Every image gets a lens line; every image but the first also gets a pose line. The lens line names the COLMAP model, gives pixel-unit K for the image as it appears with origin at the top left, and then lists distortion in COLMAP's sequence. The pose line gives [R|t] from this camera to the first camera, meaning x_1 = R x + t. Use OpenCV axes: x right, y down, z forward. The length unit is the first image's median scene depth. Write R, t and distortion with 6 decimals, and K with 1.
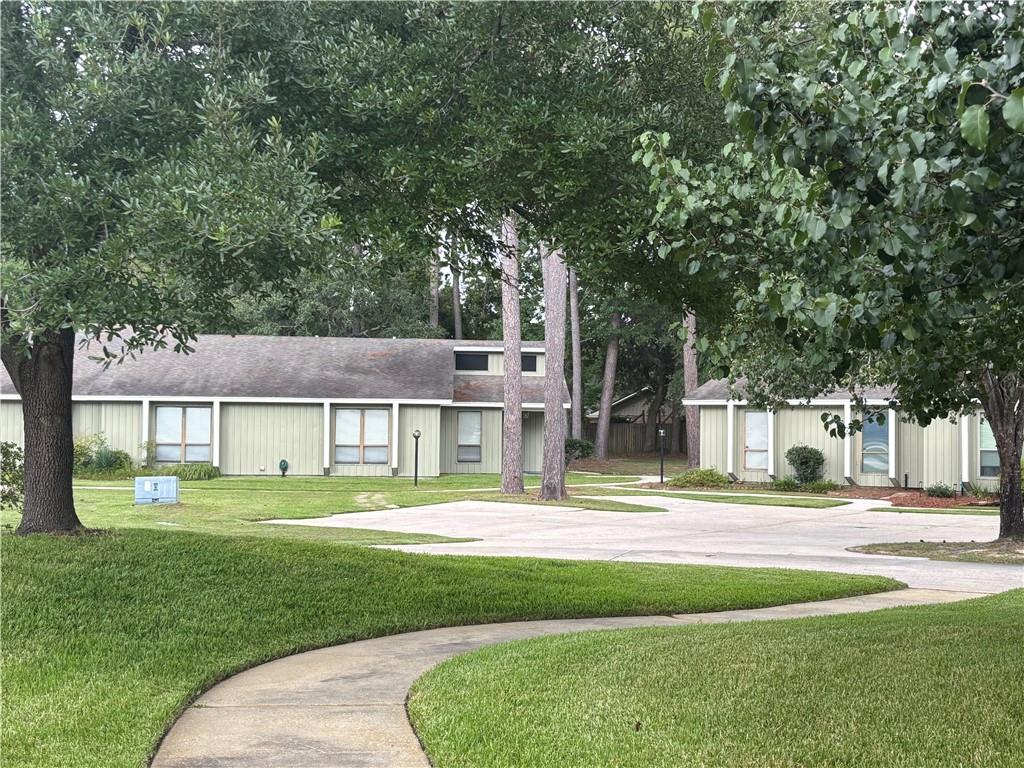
lens RADIAL K [[1406.3, 0, 513.9], [0, 1406.3, 382.7], [0, 0, 1]] dist [0.143233, 0.000000]
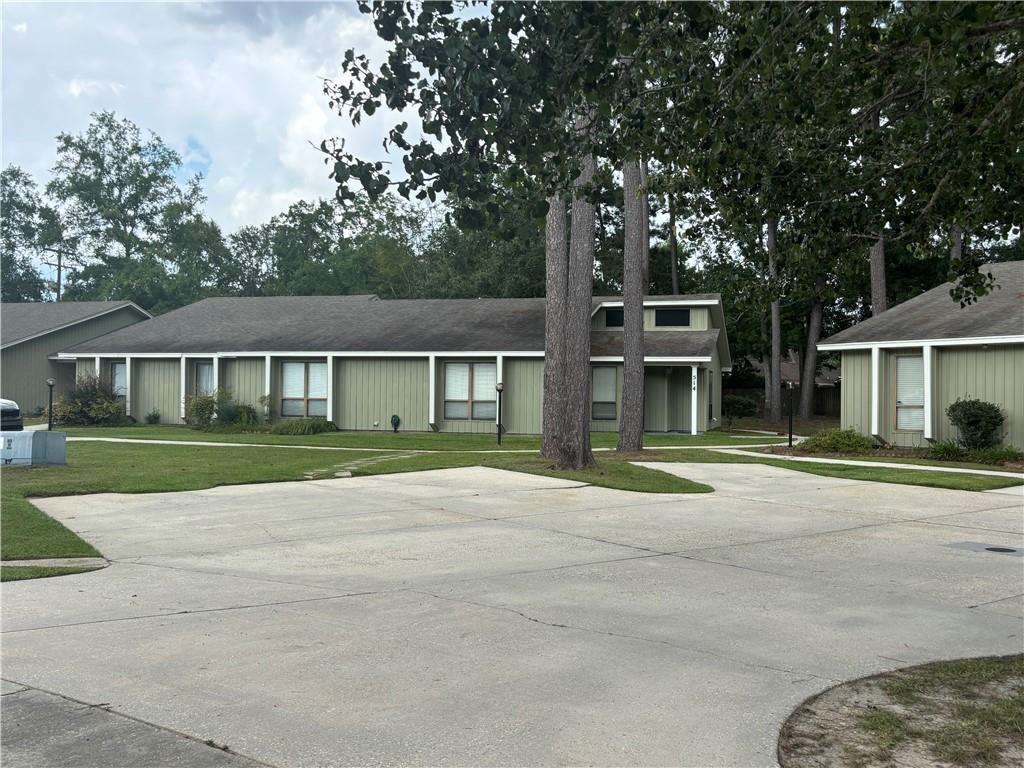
lens RADIAL K [[920.9, 0, 504.3], [0, 920.9, 384.2], [0, 0, 1]] dist [0.021243, 0.000037]
pose [[0.940384, -0.005496, -0.340070, 0.127612], [0.010795, 0.999848, 0.013693, 0.024993], [0.339943, -0.016547, 0.940300, 0.422795]]
